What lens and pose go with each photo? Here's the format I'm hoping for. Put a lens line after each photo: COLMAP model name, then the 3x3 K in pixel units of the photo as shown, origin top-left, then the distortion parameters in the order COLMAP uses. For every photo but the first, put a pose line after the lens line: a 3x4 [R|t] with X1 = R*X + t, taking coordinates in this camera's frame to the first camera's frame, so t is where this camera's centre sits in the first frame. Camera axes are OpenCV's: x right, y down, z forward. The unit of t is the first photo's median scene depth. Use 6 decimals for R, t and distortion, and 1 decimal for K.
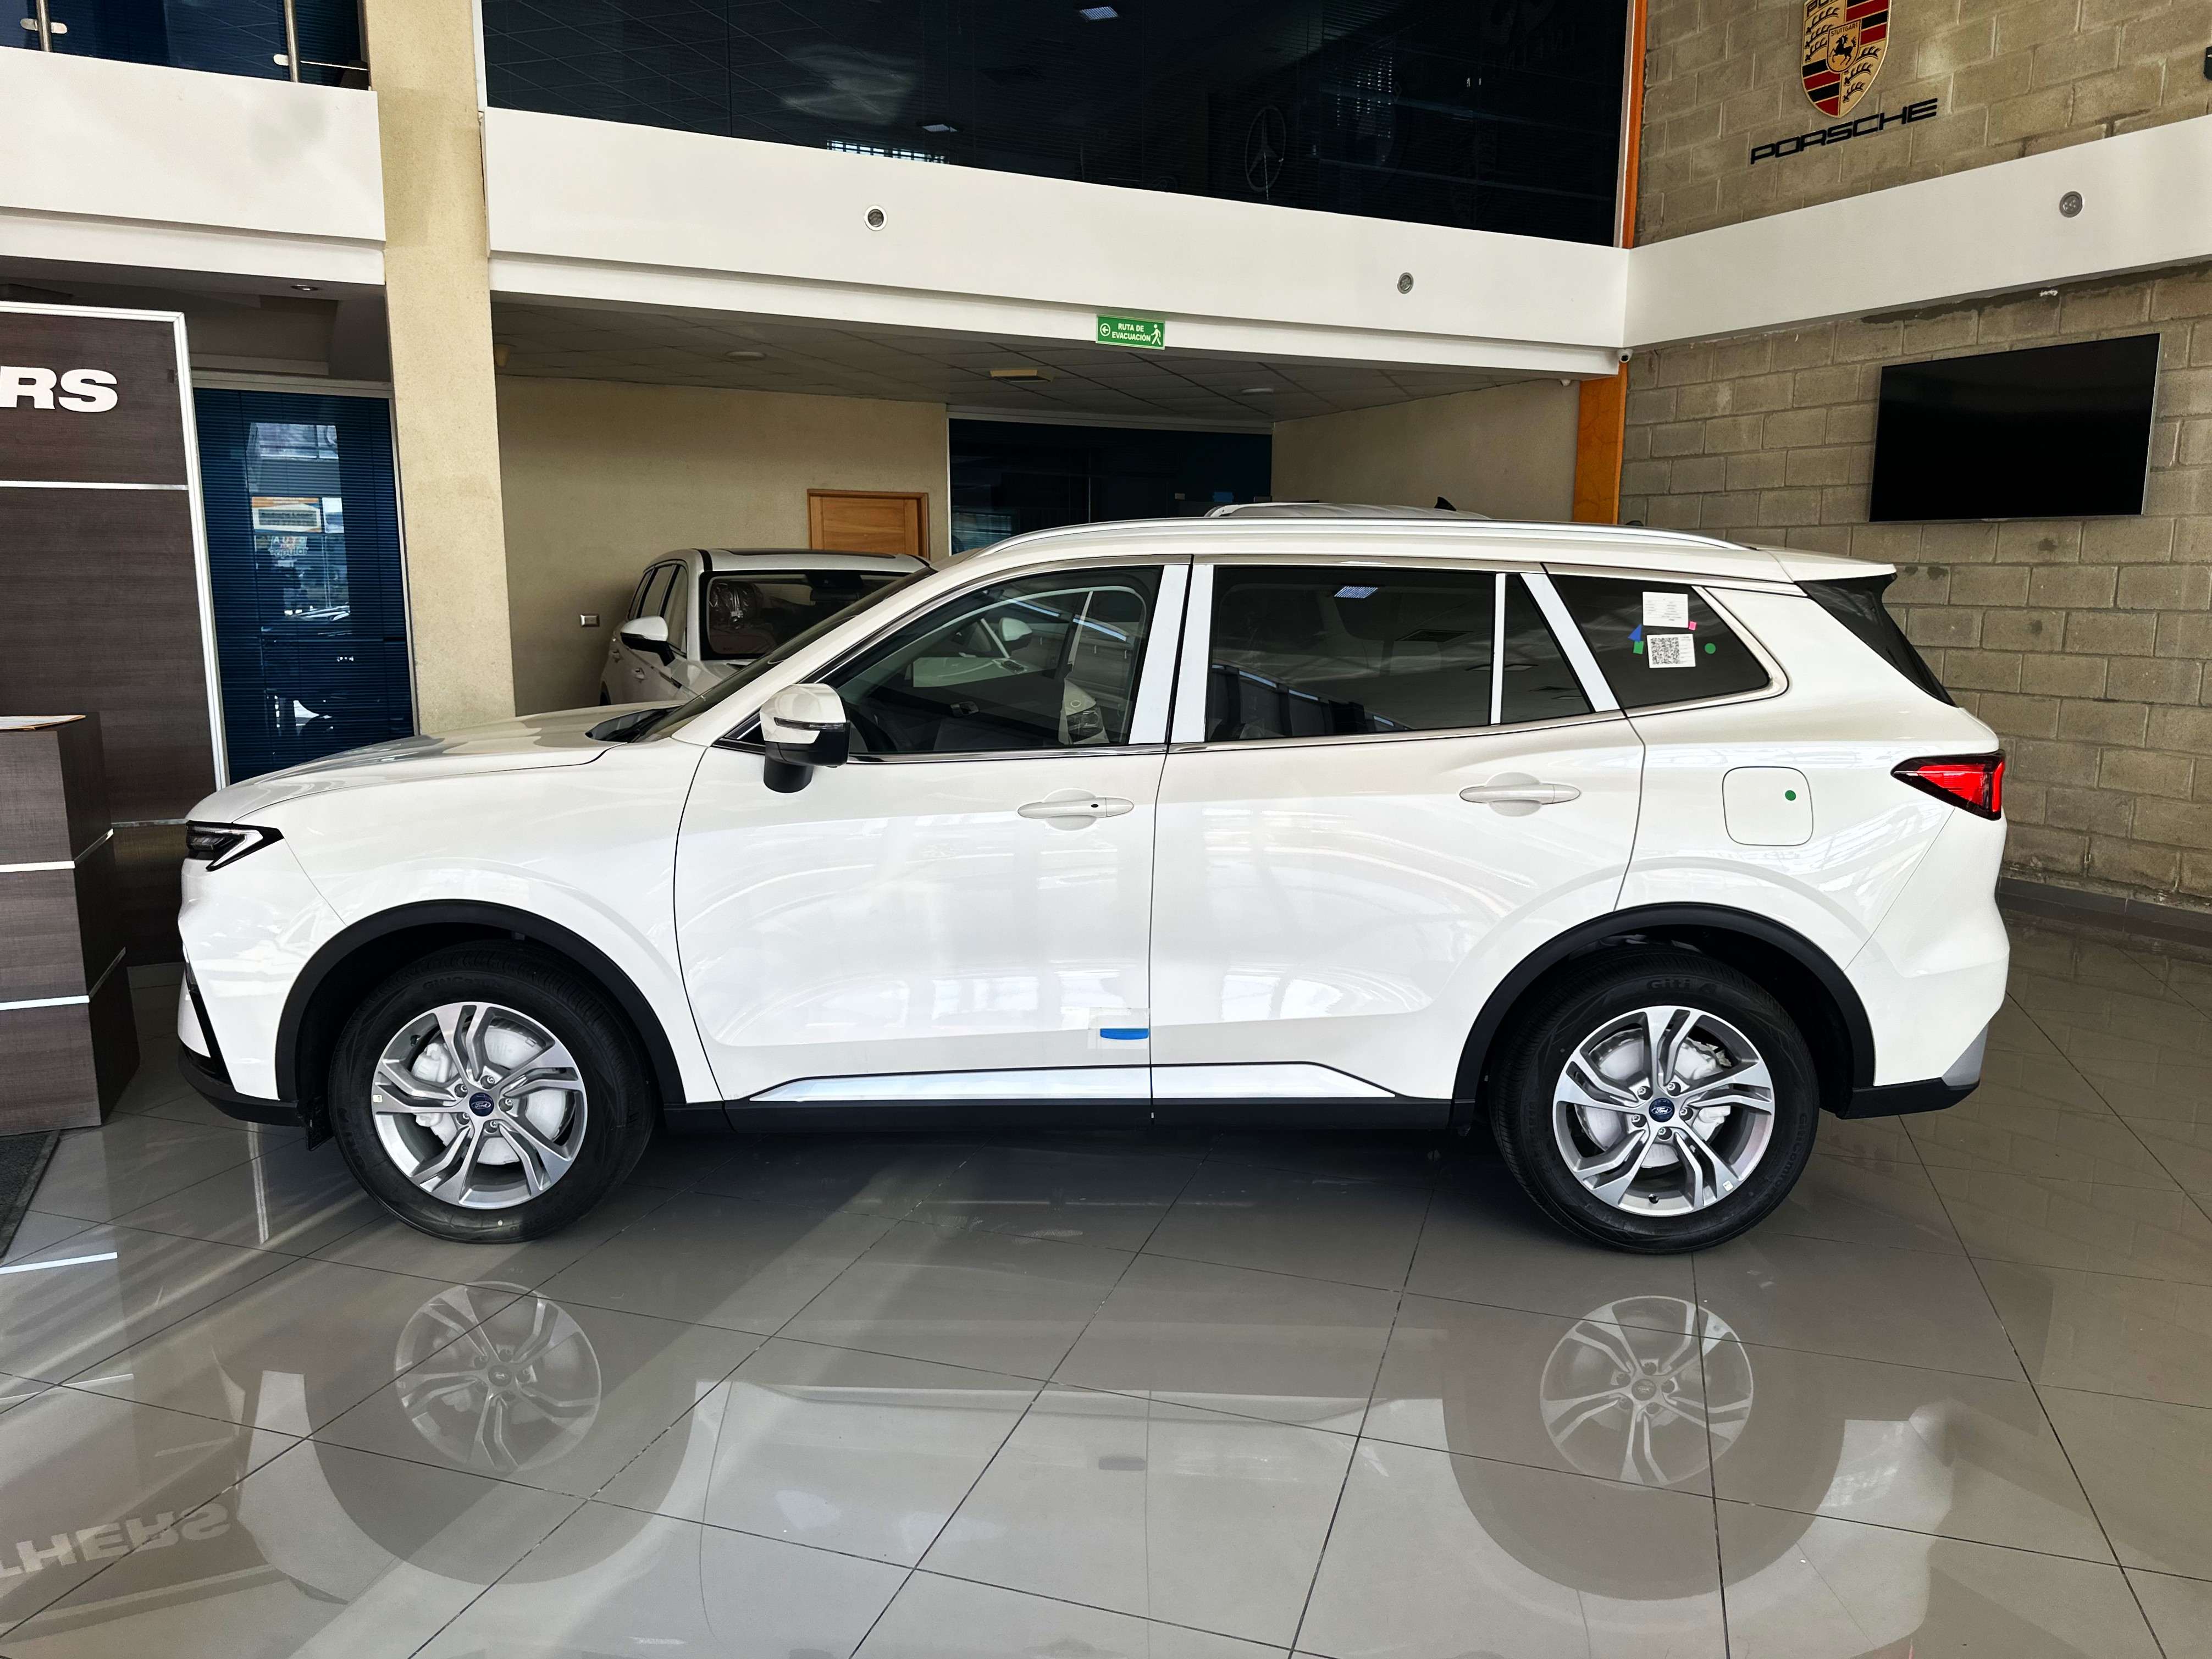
lens RADIAL K [[1623.4, 0, 1106.0], [0, 1623.4, 829.5], [0, 0, 1]] dist [0.099954, -0.091250]
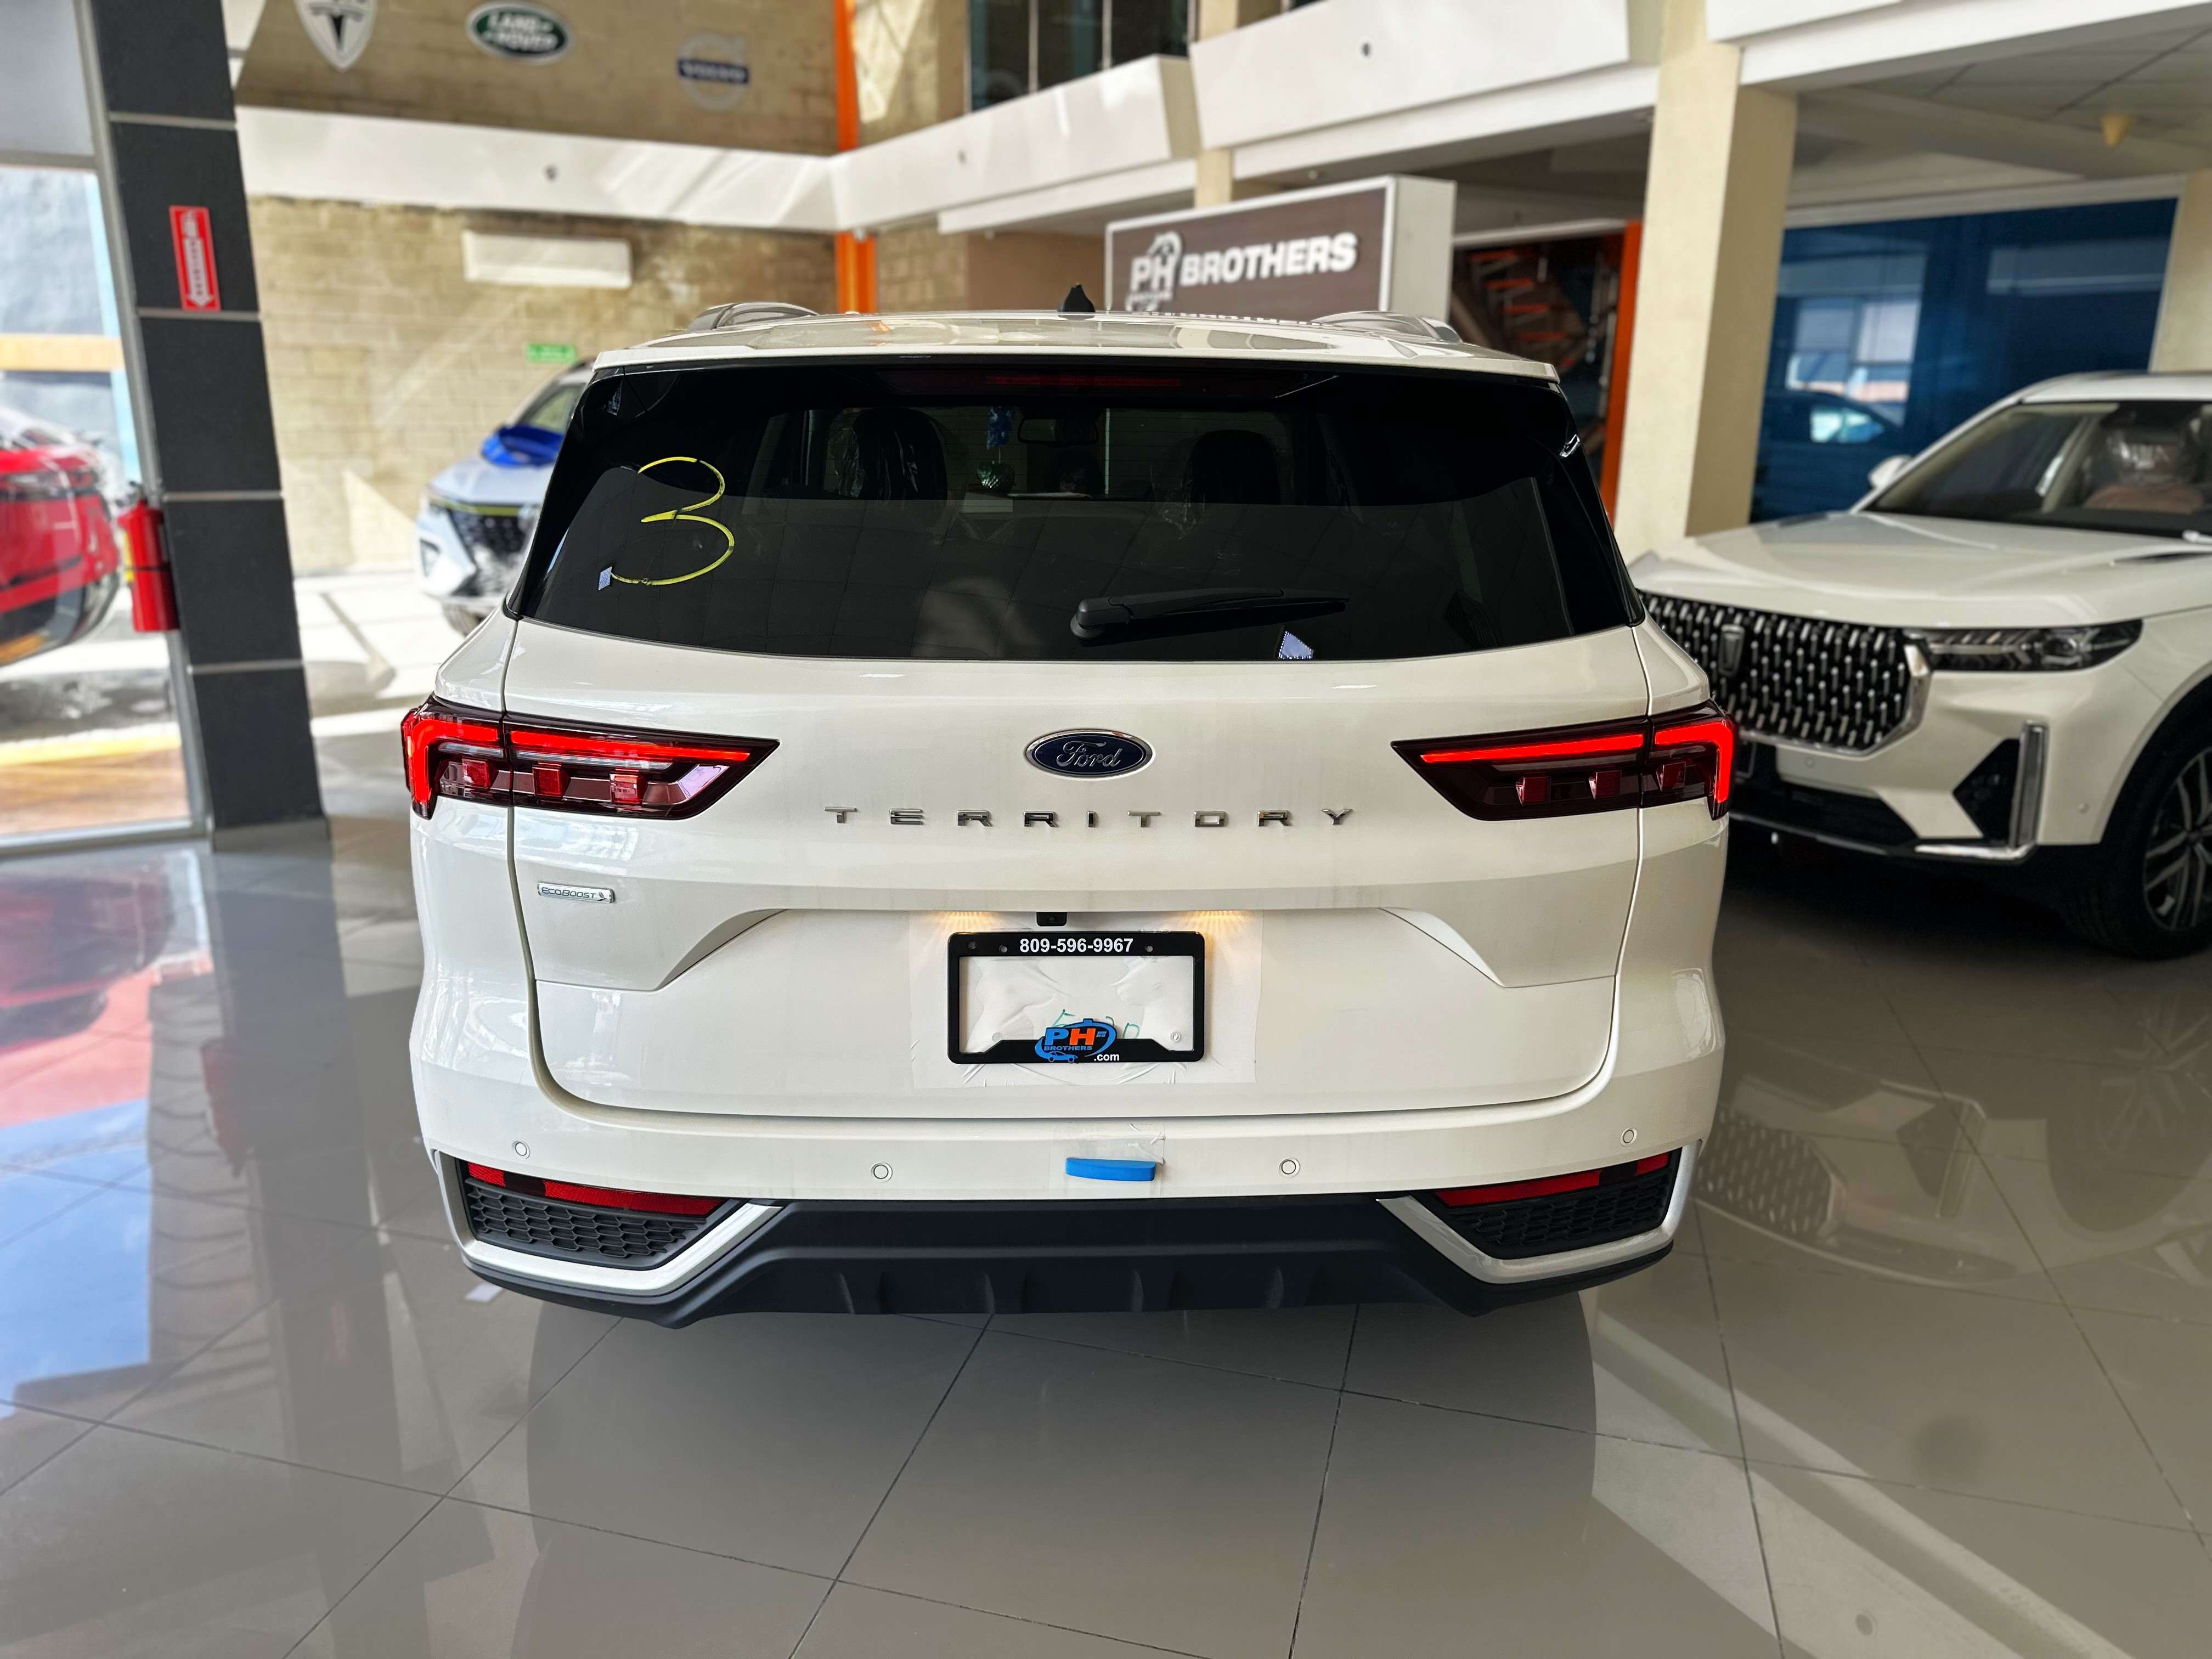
lens RADIAL K [[1623.4, 0, 1106.0], [0, 1623.4, 829.5], [0, 0, 1]] dist [0.099954, -0.091250]
pose [[0.071089, 0.257391, -0.963689, 0.714134], [-0.175737, 0.954252, 0.241907, -0.114994], [0.981867, 0.152159, 0.113070, 0.753111]]
